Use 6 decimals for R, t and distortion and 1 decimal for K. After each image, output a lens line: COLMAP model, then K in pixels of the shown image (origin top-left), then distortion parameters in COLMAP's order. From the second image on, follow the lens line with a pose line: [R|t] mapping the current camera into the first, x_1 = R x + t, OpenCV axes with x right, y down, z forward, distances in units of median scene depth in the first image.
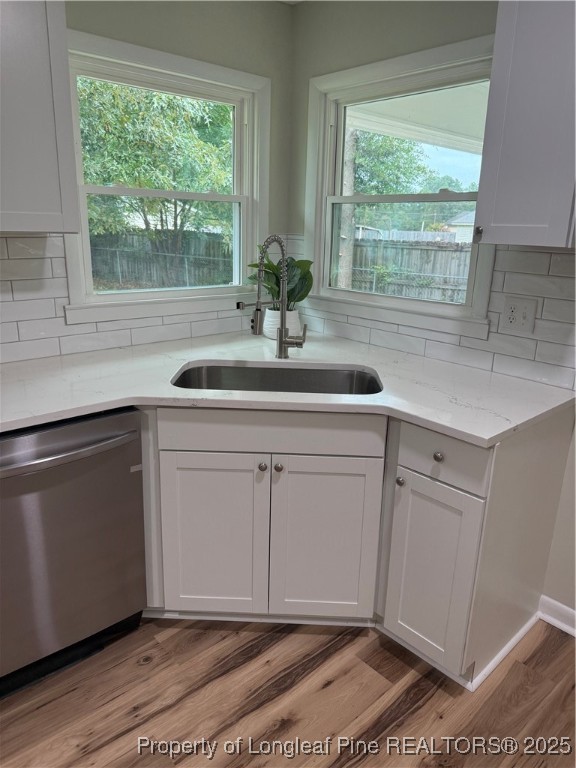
lens RADIAL K [[551.4, 0, 288.0], [0, 551.4, 384.0], [0, 0, 1]] dist [0.018601, -0.006820]
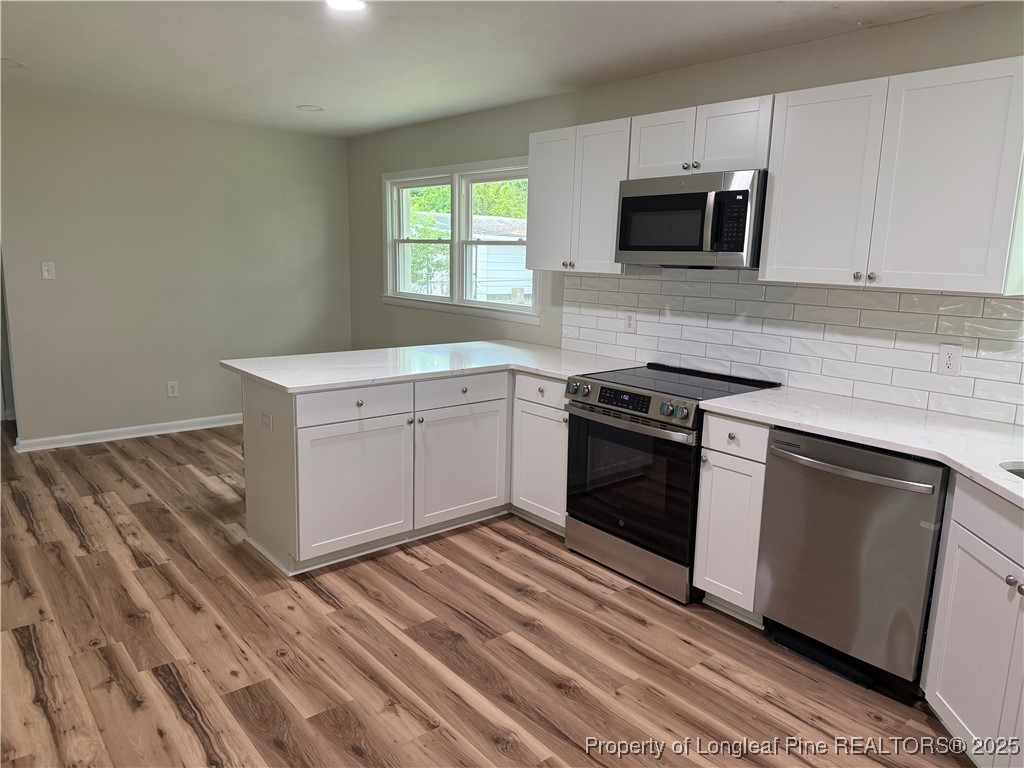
lens RADIAL K [[714.8, 0, 506.8], [0, 714.8, 381.1], [0, 0, 1]] dist [0.134866, -0.211161]
pose [[-0.042140, 0.152582, -0.987392, 0.924235], [-0.302372, 0.939977, 0.158159, -0.062774], [0.952258, 0.305225, 0.006526, 0.186140]]
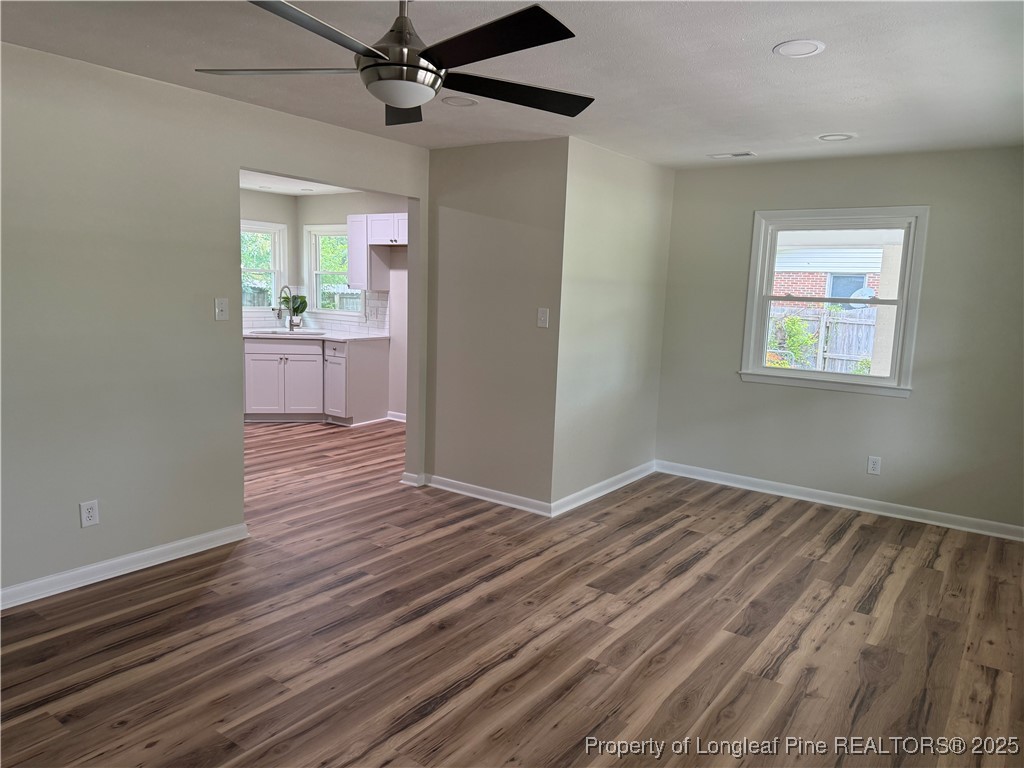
lens RADIAL K [[714.8, 0, 506.8], [0, 714.8, 381.1], [0, 0, 1]] dist [0.134866, -0.211161]
pose [[0.979680, -0.021712, 0.199387, 0.358078], [0.049416, 0.989607, -0.135039, 0.829745], [-0.194382, 0.142148, 0.970572, -2.963632]]
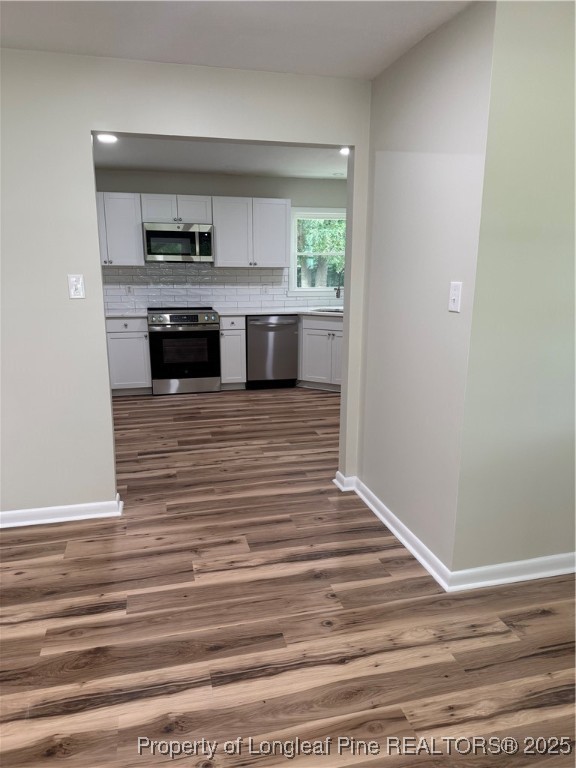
lens RADIAL K [[536.1, 0, 288.0], [0, 536.1, 384.0], [0, 0, 1]] dist [0.134866, -0.211161]
pose [[0.886001, 0.080553, -0.456632, 1.188612], [-0.110661, 0.993072, -0.039530, 0.577474], [0.450284, 0.085555, 0.888777, -1.915479]]
